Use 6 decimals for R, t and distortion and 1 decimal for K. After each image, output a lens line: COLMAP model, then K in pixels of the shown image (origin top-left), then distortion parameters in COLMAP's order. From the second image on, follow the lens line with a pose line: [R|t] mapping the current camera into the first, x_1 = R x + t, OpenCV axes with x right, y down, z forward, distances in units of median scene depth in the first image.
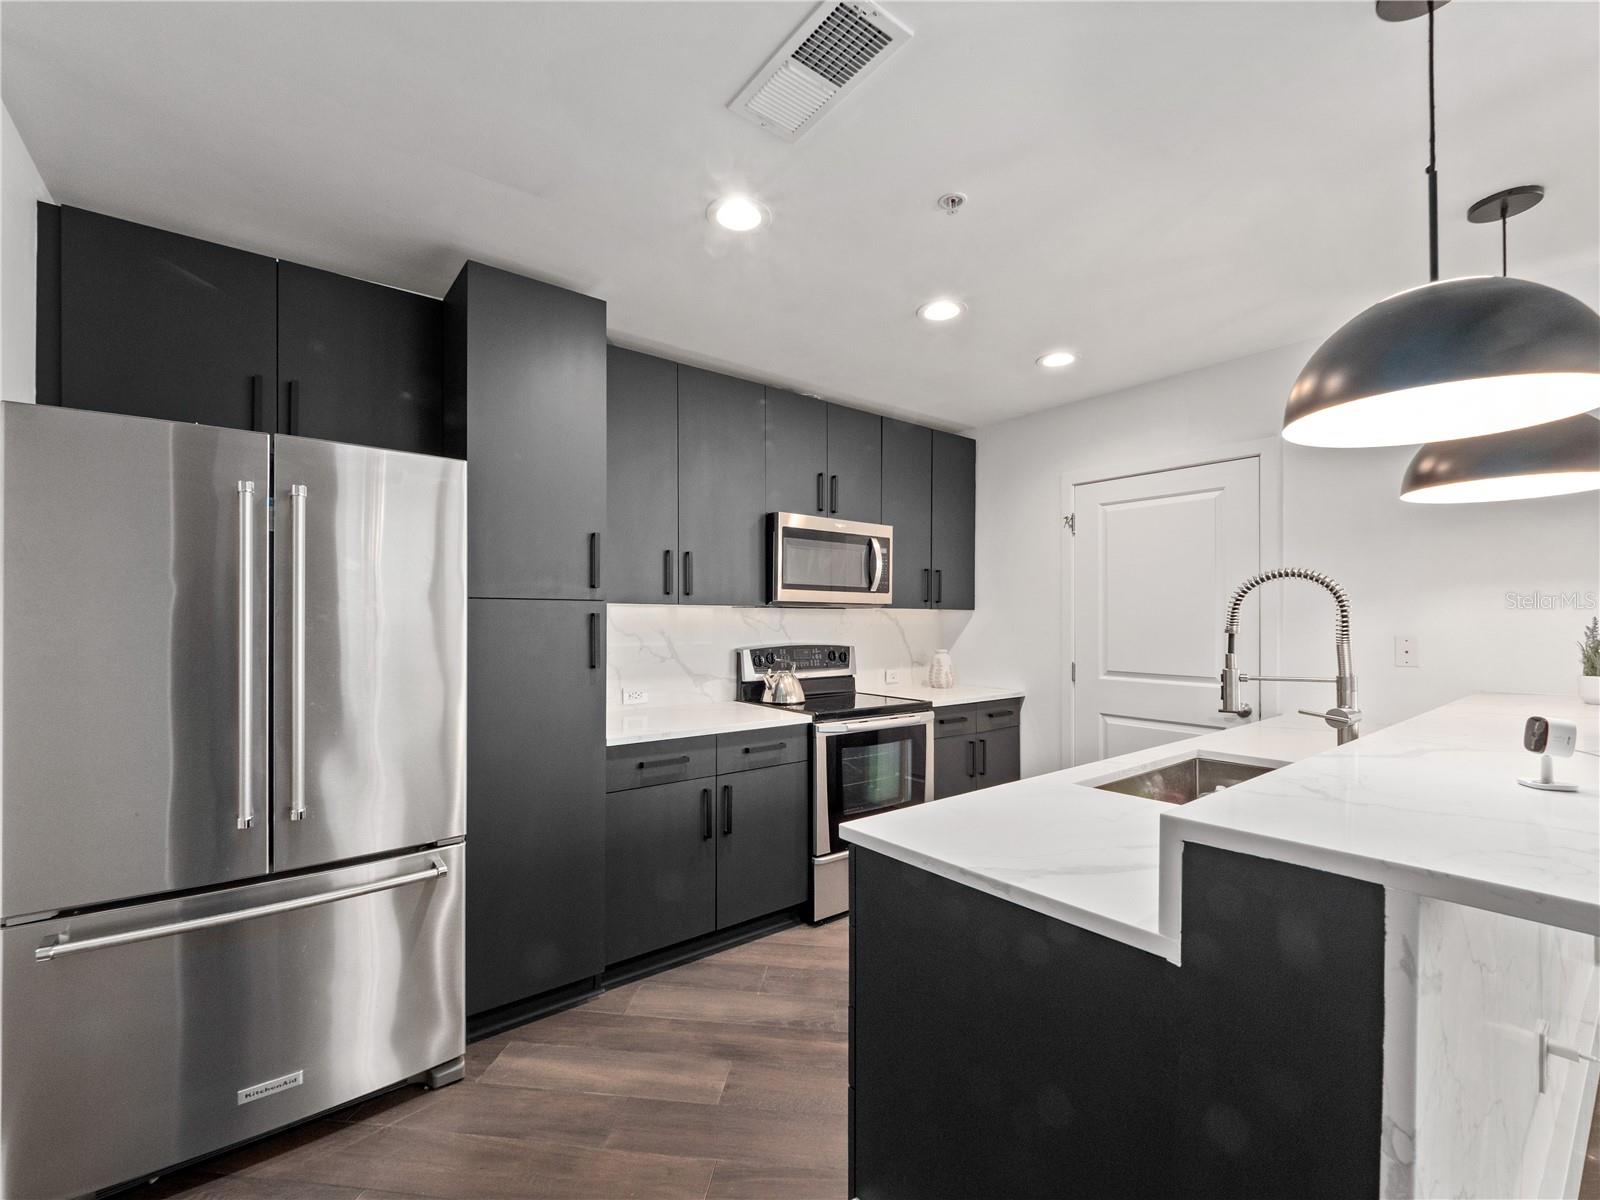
lens RADIAL K [[673.5, 0, 785.6], [0, 673.5, 611.5], [0, 0, 1]] dist [-0.000416, -0.001080]
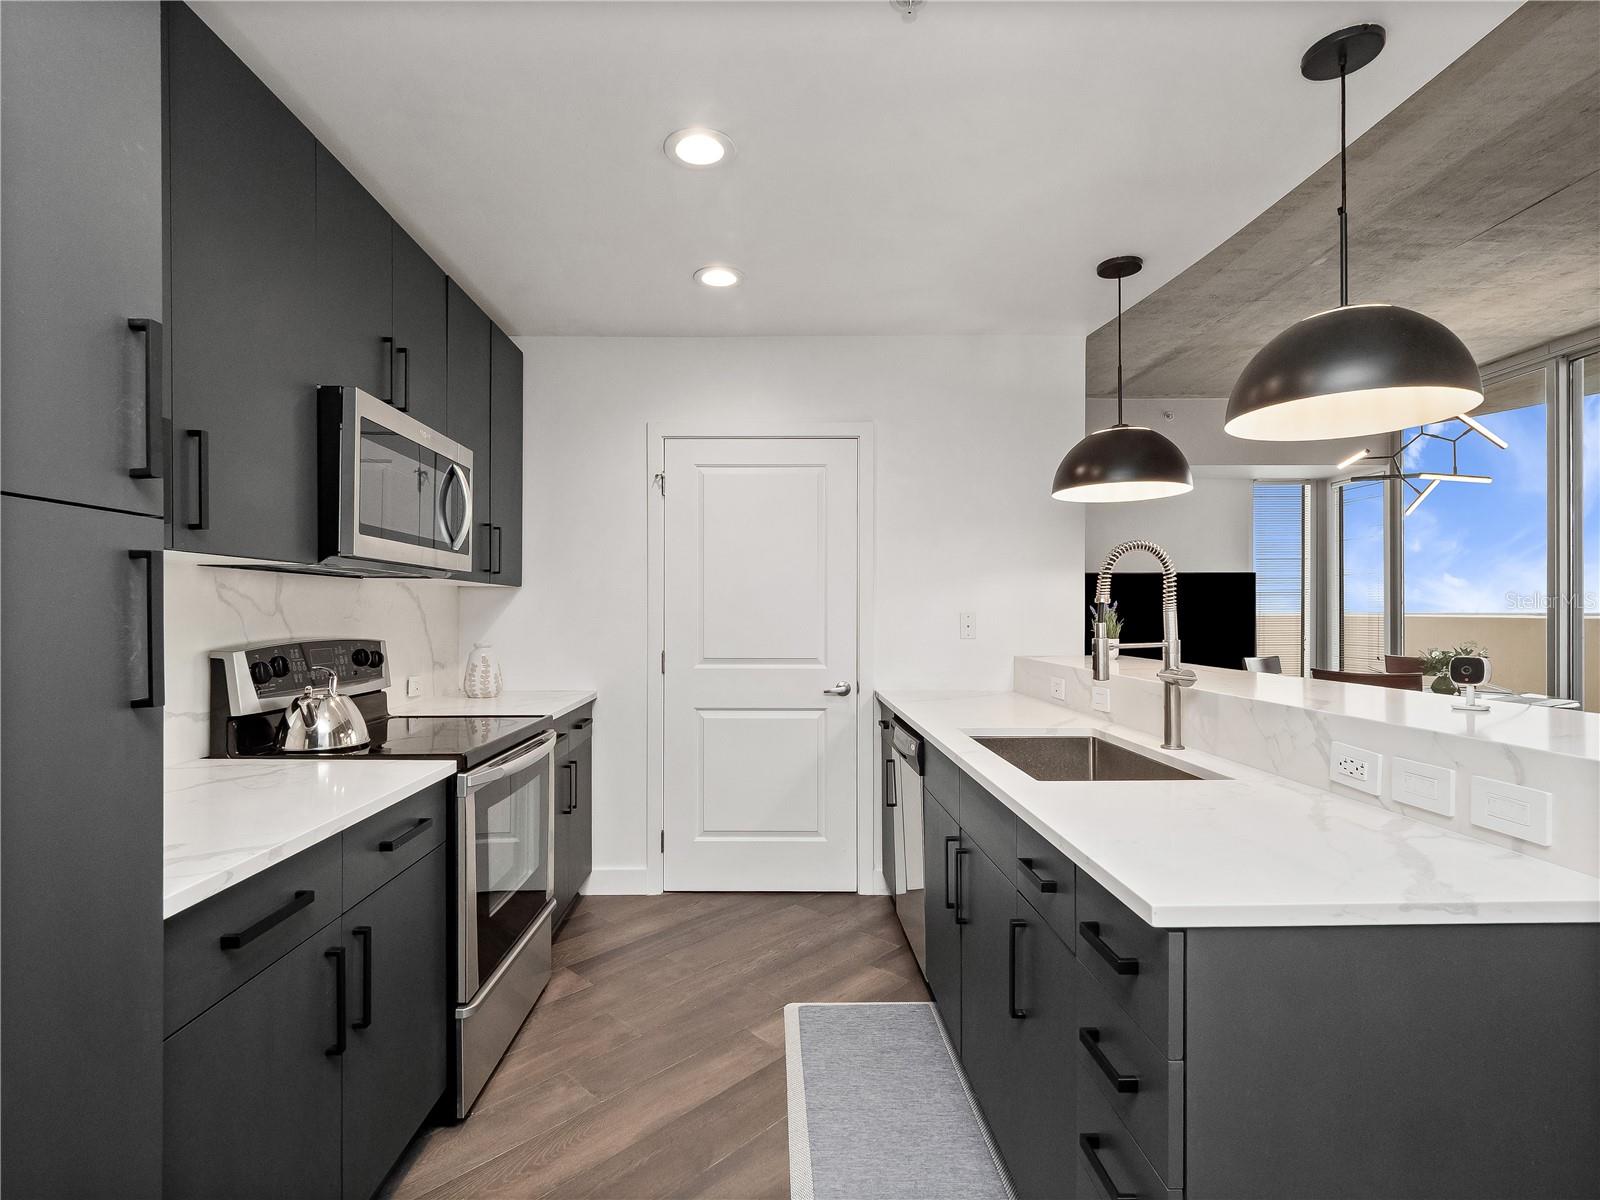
lens RADIAL K [[776.1, 0, 768.1], [0, 776.1, 609.3], [0, 0, 1]] dist [0.000023, -0.000652]
pose [[0.611612, -0.001056, 0.791157, -0.294828], [-0.005394, 0.999970, 0.005505, 0.021442], [-0.791139, -0.007635, 0.611588, 0.366654]]
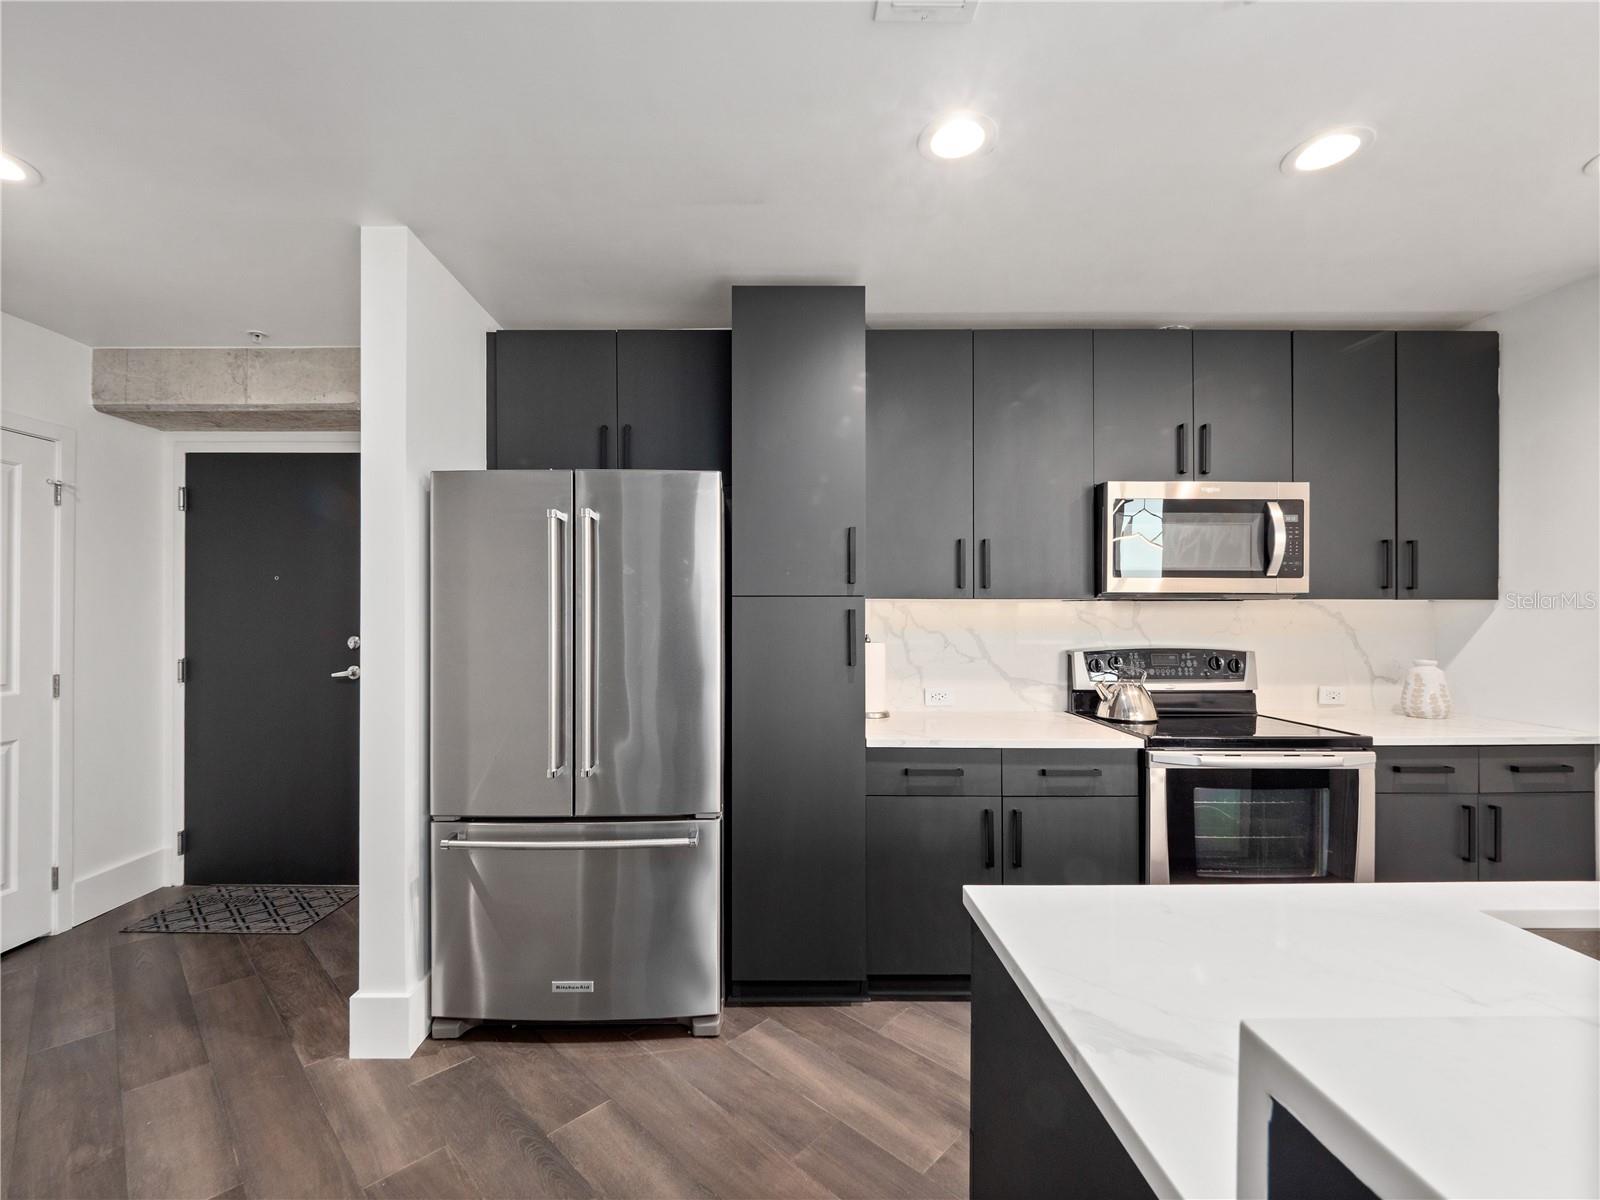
lens RADIAL K [[673.5, 0, 785.6], [0, 673.5, 611.5], [0, 0, 1]] dist [-0.000416, -0.001080]
pose [[0.798820, -0.006398, -0.601536, 0.166840], [0.009257, 0.999956, 0.001657, 0.002148], [0.601499, -0.006892, 0.798844, 0.121402]]
